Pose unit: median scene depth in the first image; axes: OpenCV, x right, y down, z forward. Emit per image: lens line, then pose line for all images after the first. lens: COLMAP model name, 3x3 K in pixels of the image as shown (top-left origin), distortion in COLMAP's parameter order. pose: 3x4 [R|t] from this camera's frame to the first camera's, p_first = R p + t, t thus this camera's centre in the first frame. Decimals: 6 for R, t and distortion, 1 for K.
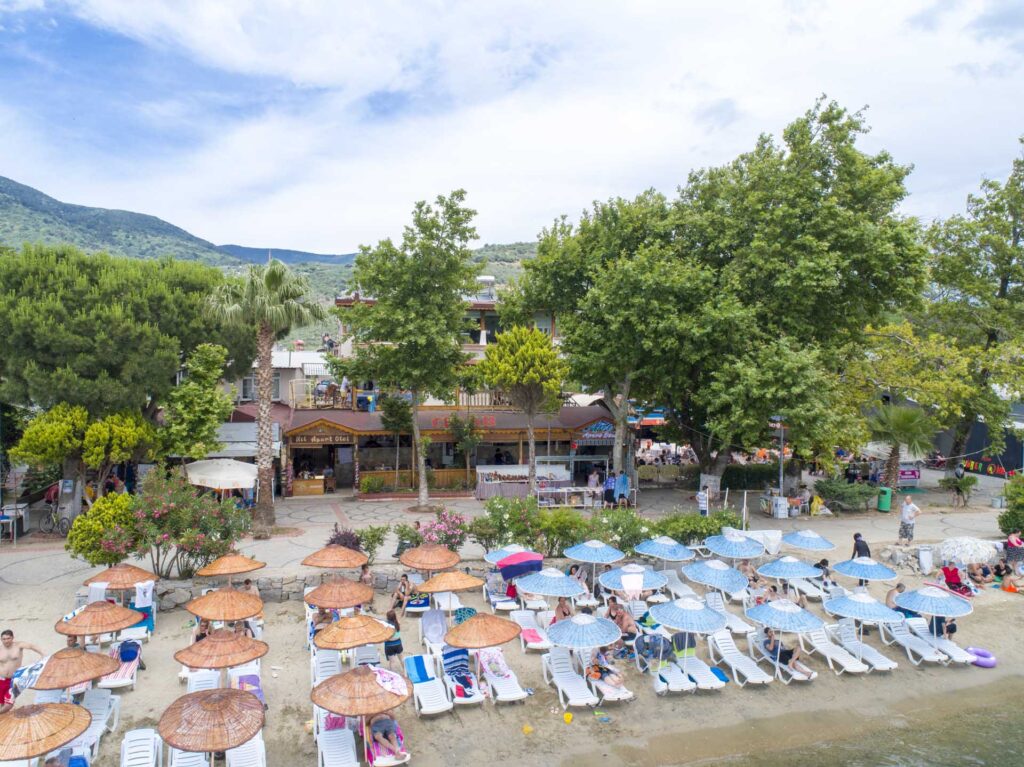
lens RADIAL K [[716.1, 0, 514.5], [0, 716.1, 384.9], [0, 0, 1]] dist [-0.002809, -0.003146]
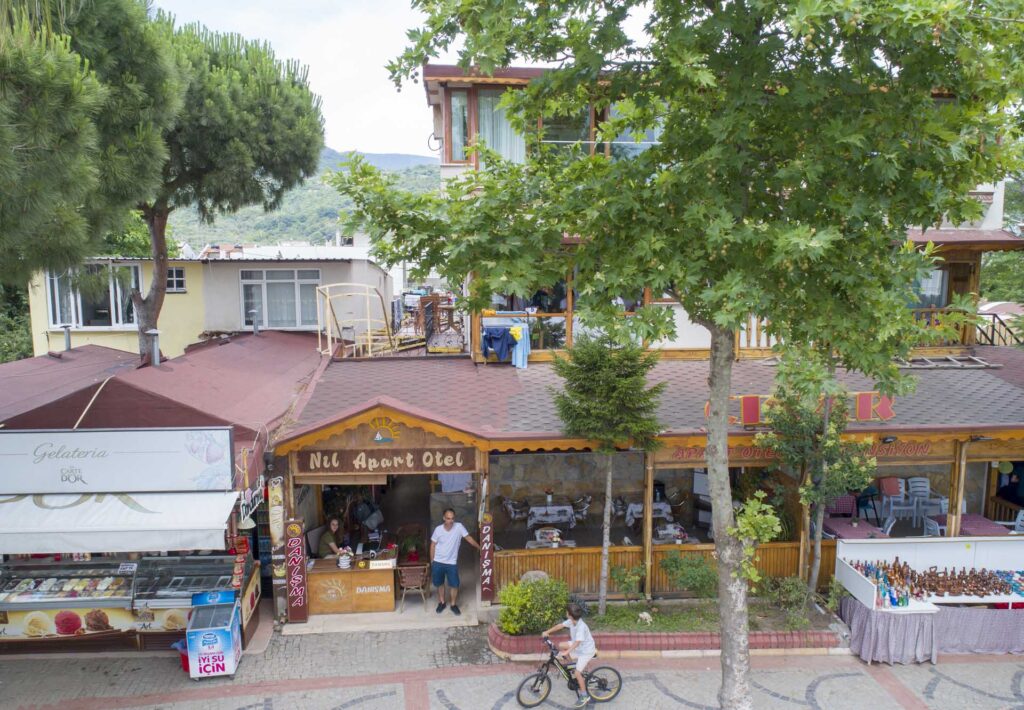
lens RADIAL K [[716.9, 0, 512.4], [0, 716.9, 358.5], [0, 0, 1]] dist [0.001648, 0.000374]
pose [[0.985959, 0.010010, -0.166686, -0.153000], [0.006265, 0.995282, 0.096825, -0.004689], [0.166869, -0.096510, 0.981244, 0.680947]]
